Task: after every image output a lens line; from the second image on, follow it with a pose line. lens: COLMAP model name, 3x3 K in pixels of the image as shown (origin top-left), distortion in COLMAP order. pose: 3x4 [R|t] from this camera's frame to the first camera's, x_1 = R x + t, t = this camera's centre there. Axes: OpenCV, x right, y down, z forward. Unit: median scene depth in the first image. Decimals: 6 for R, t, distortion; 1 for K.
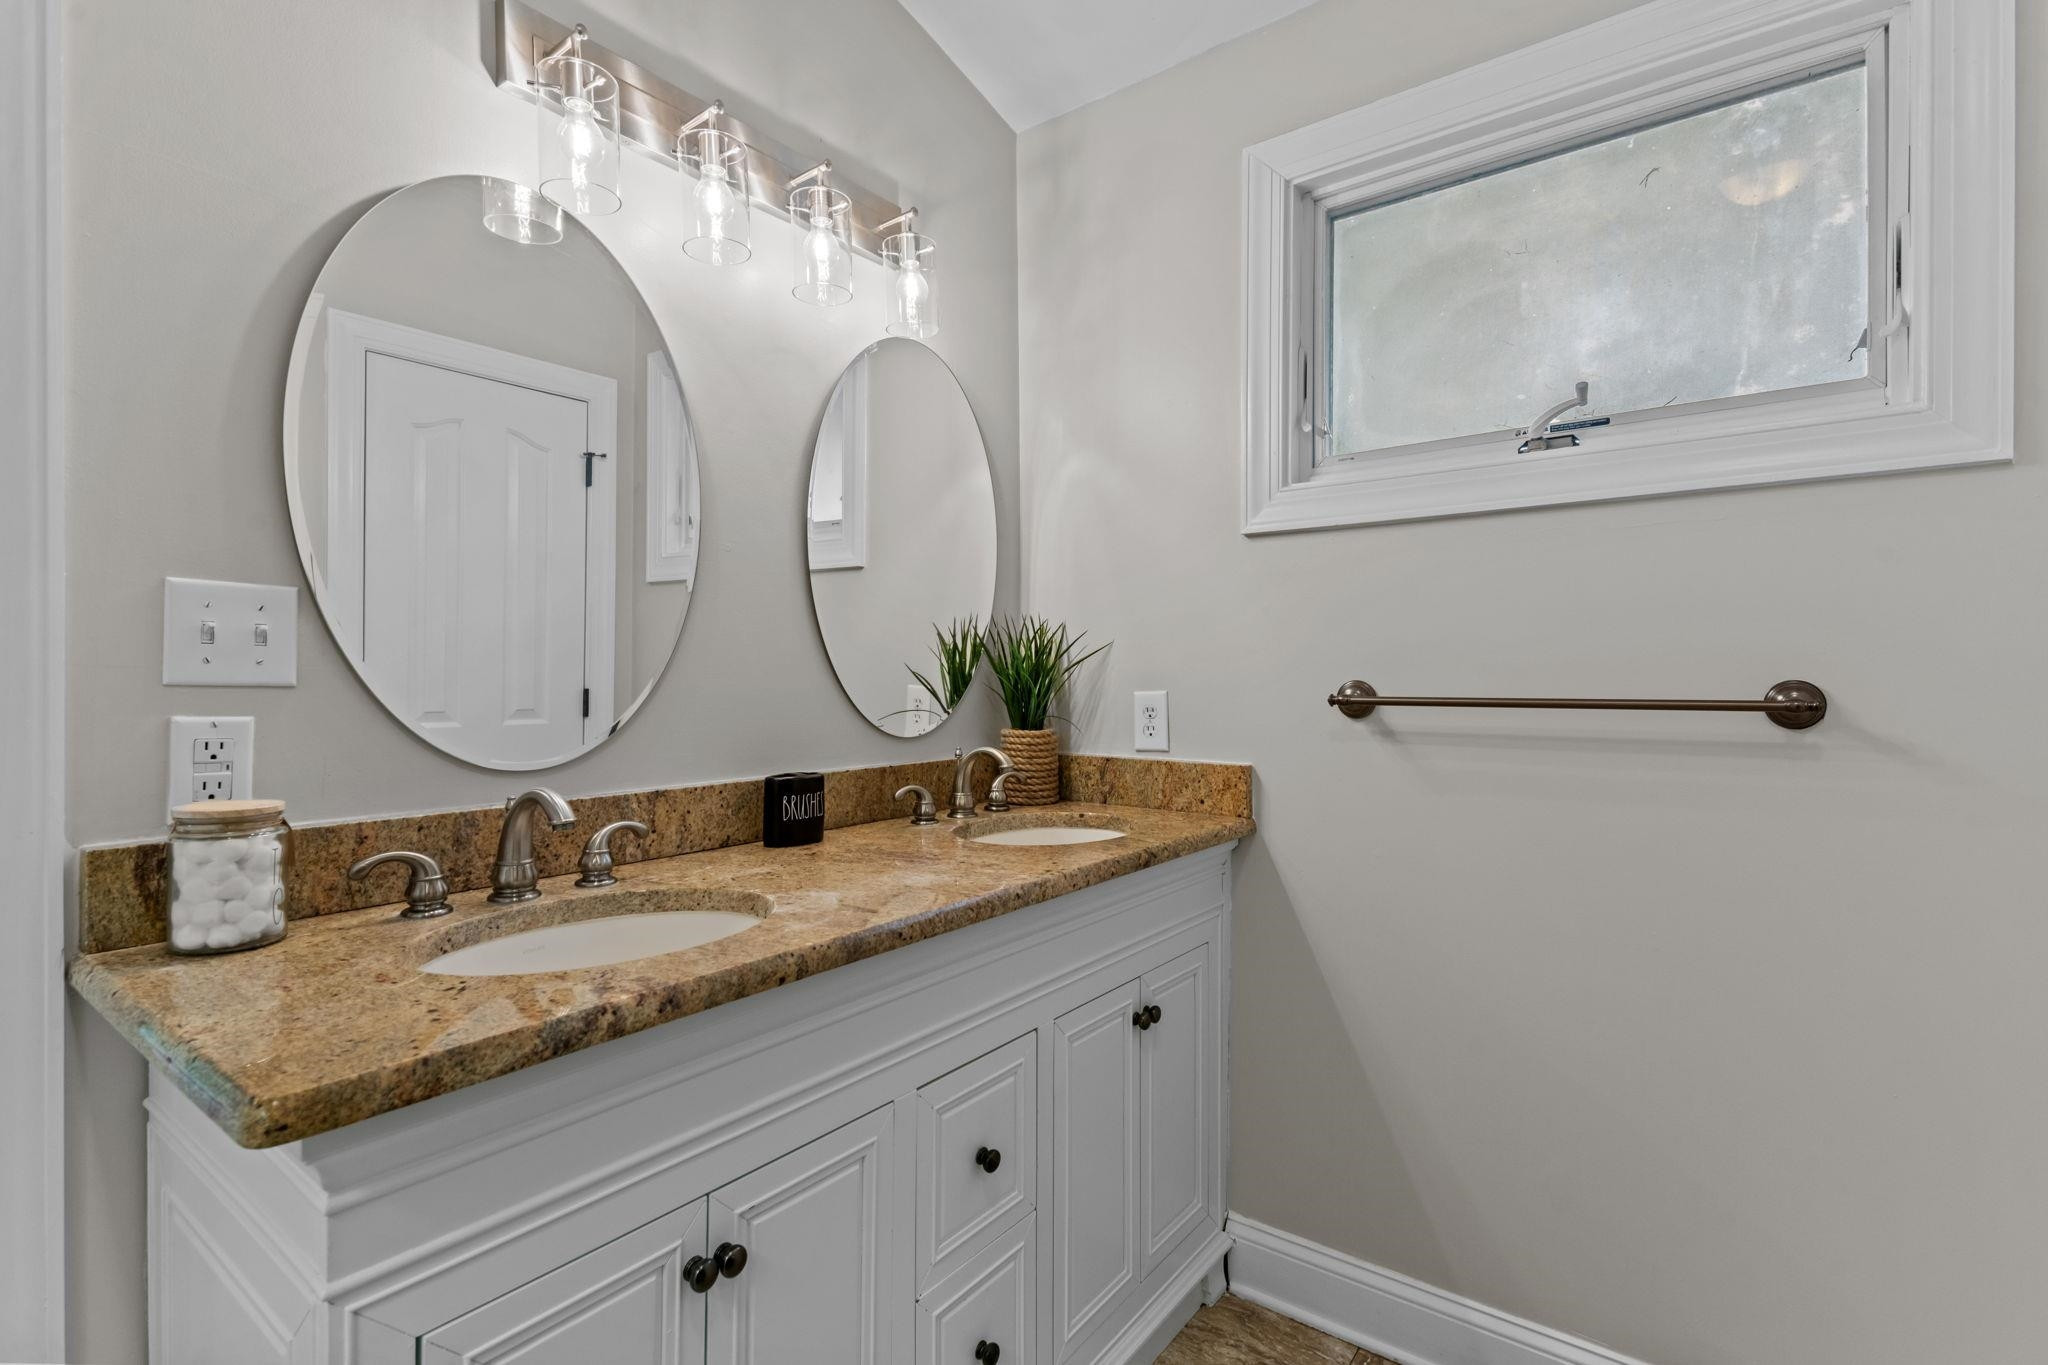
lens RADIAL K [[950.8, 0, 1022.9], [0, 950.8, 676.9], [0, 0, 1]] dist [0.036802, -0.019381]
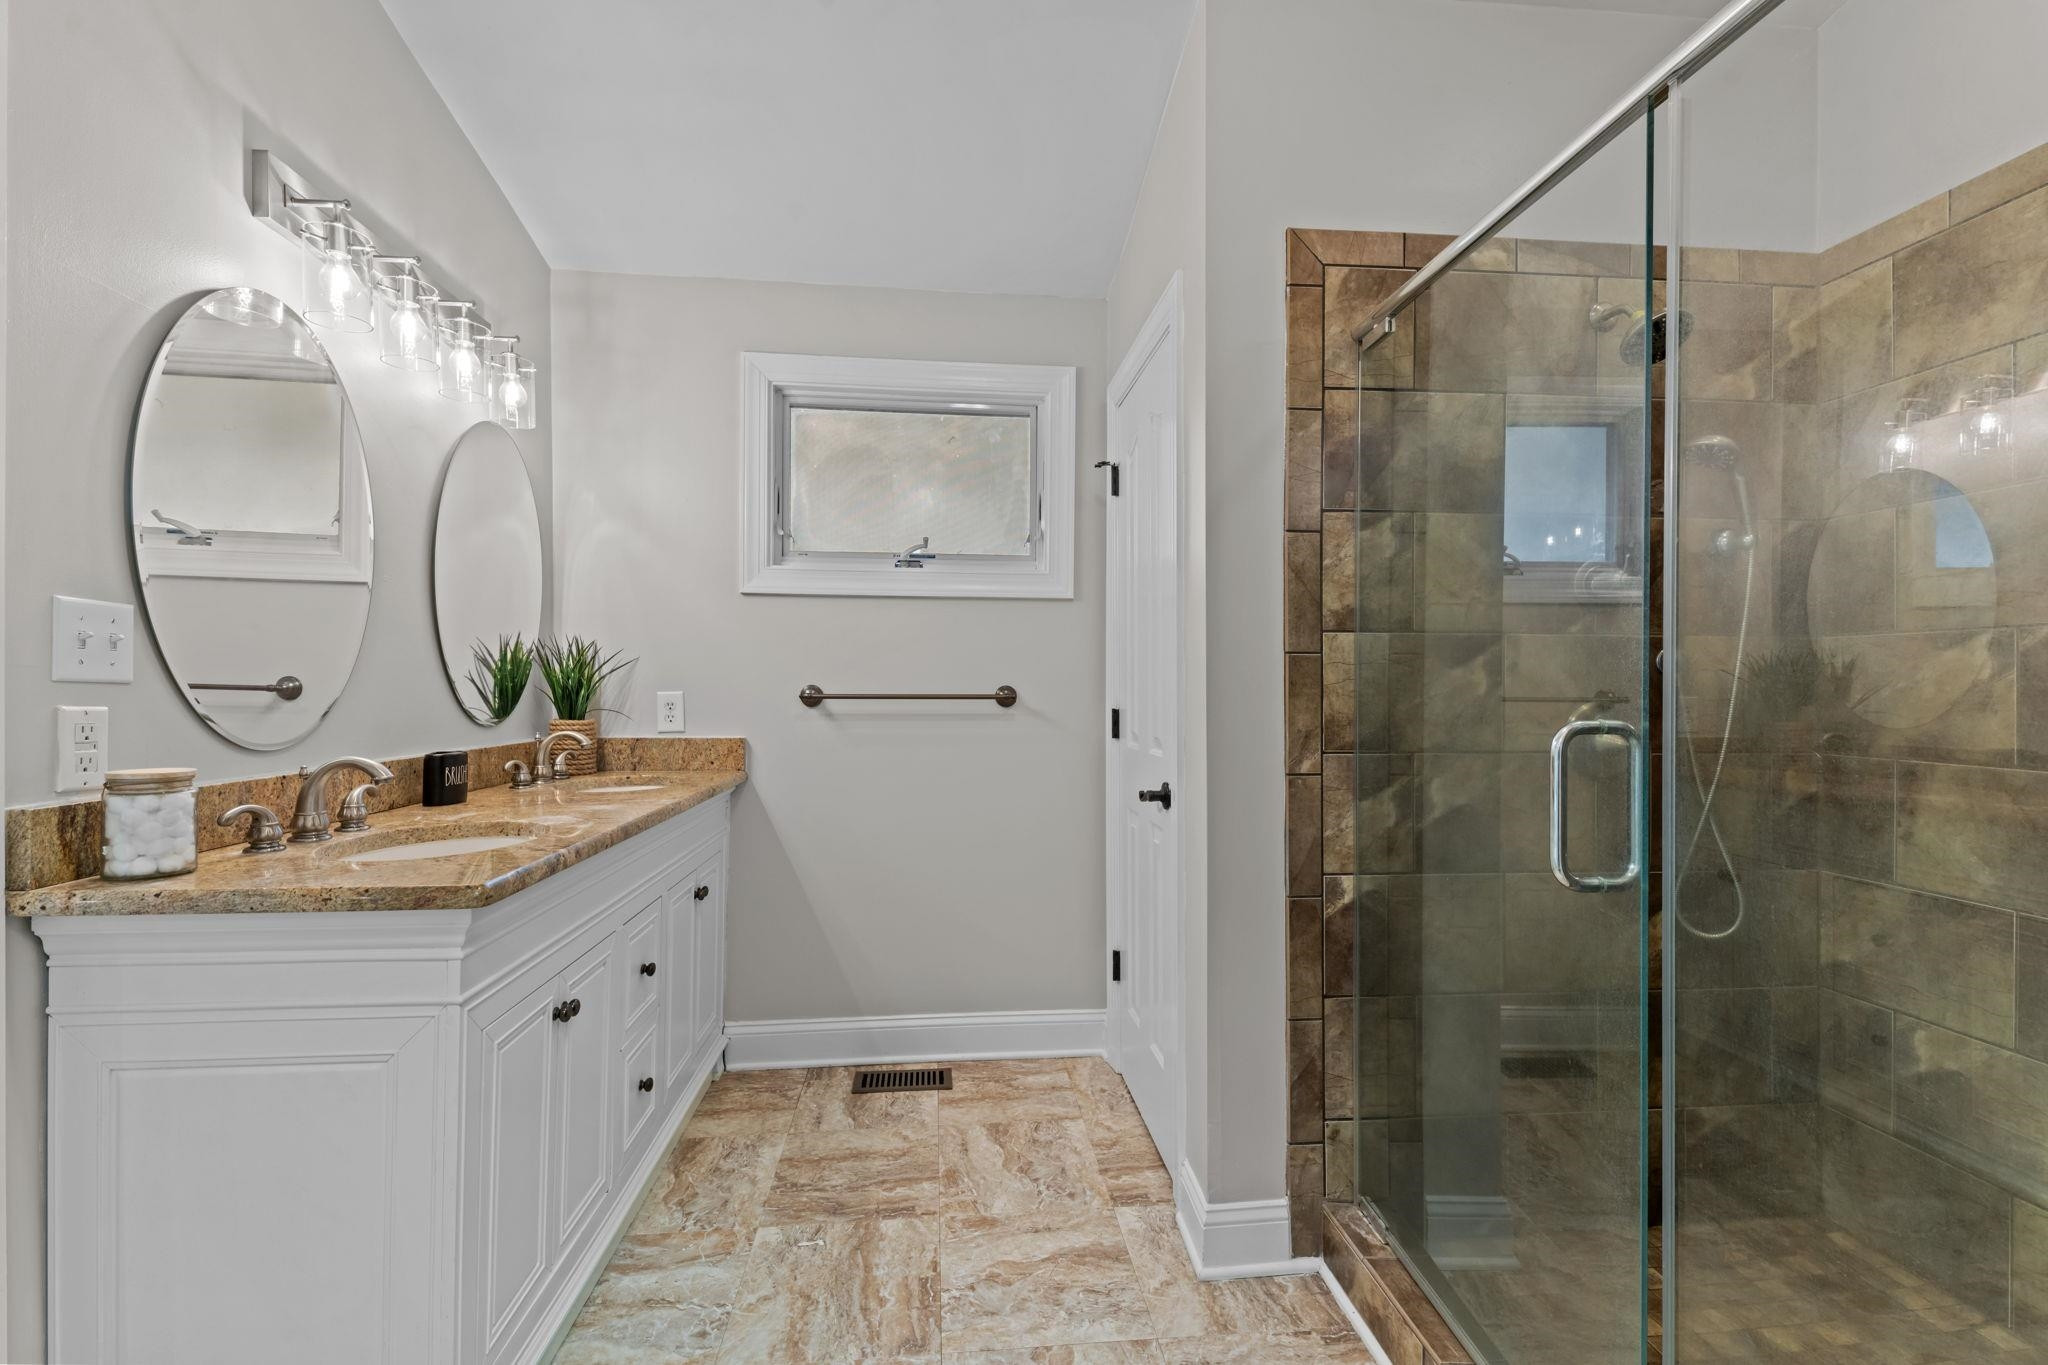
lens RADIAL K [[853.9, 0, 1028.1], [0, 853.9, 680.2], [0, 0, 1]] dist [0.004243, -0.000510]
pose [[0.731216, 0.009713, 0.682077, -0.421384], [-0.006223, 0.999952, -0.007568, 0.004832], [-0.682117, 0.001290, 0.731242, -0.398195]]
